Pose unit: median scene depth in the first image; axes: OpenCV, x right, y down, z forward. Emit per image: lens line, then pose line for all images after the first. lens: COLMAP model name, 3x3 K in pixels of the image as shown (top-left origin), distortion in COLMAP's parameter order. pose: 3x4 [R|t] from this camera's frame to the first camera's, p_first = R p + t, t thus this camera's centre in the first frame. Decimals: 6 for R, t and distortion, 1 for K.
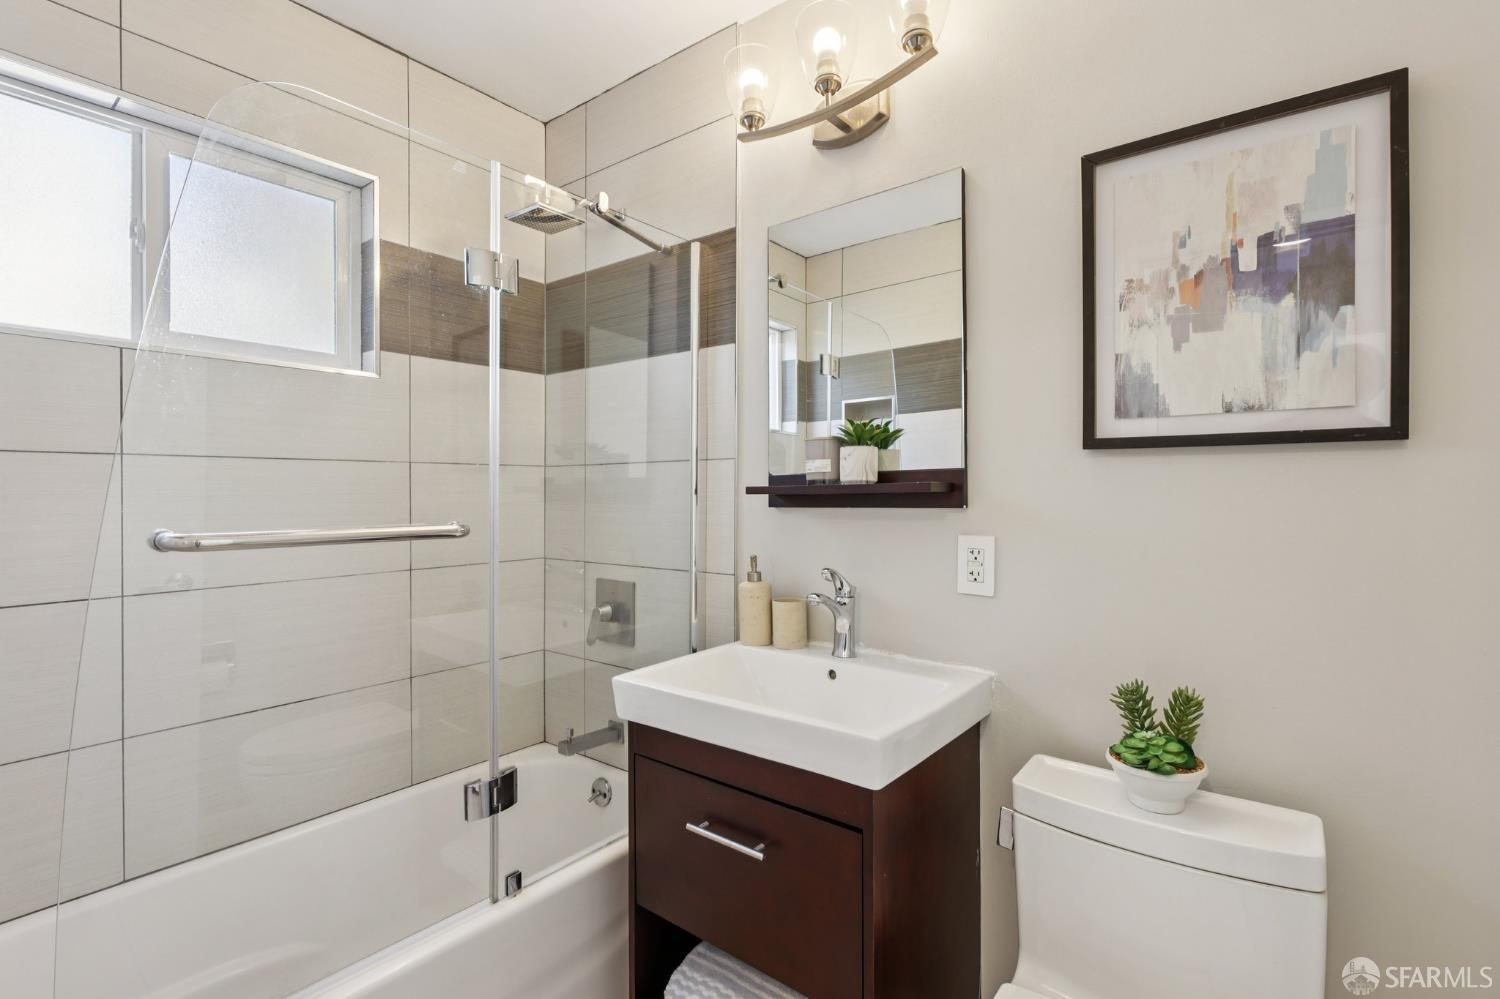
lens RADIAL K [[690.2, 0, 750.2], [0, 690.2, 495.9], [0, 0, 1]] dist [-0.019817, 0.001355]
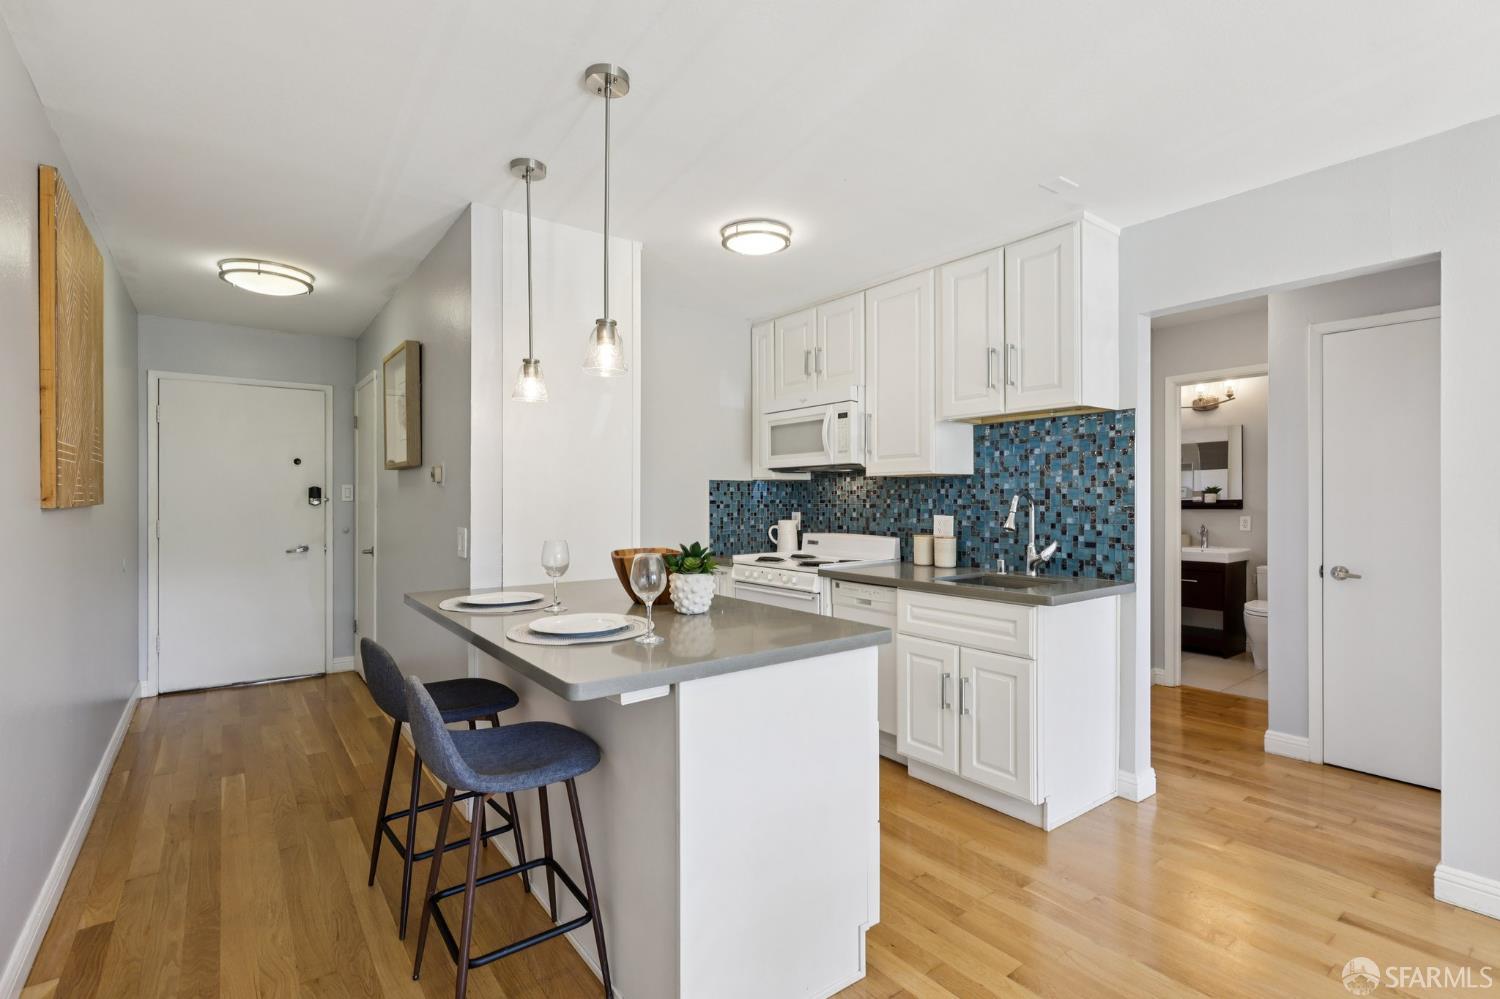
lens RADIAL K [[690.2, 0, 747.8], [0, 690.2, 499.7], [0, 0, 1]] dist [-0.019817, 0.001355]
pose [[0.965931, -0.000235, -0.258799, -1.221642], [0.000465, 1.000000, 0.000827, -0.037074], [0.258799, -0.000919, 0.965931, -3.045000]]
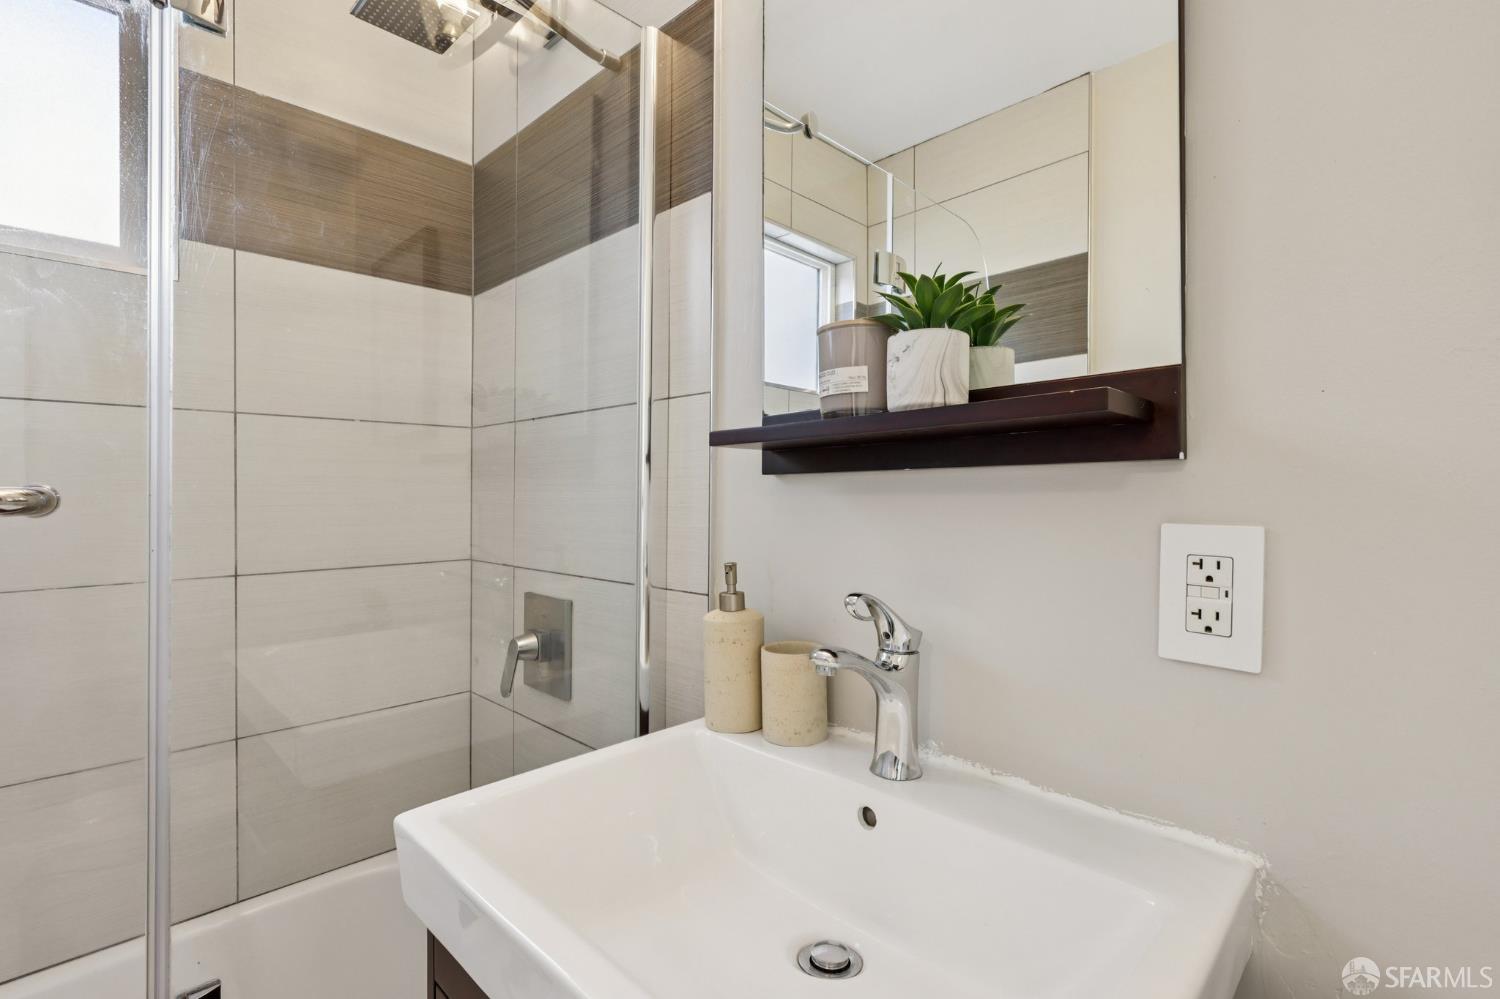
lens RADIAL K [[690.2, 0, 749.1], [0, 690.2, 496.6], [0, 0, 1]] dist [-0.019817, 0.001355]
pose [[0.993244, 0.002358, -0.116021, 0.083757], [-0.002208, 0.999997, 0.001423, 0.034996], [0.116024, -0.001157, 0.993246, 0.476777]]
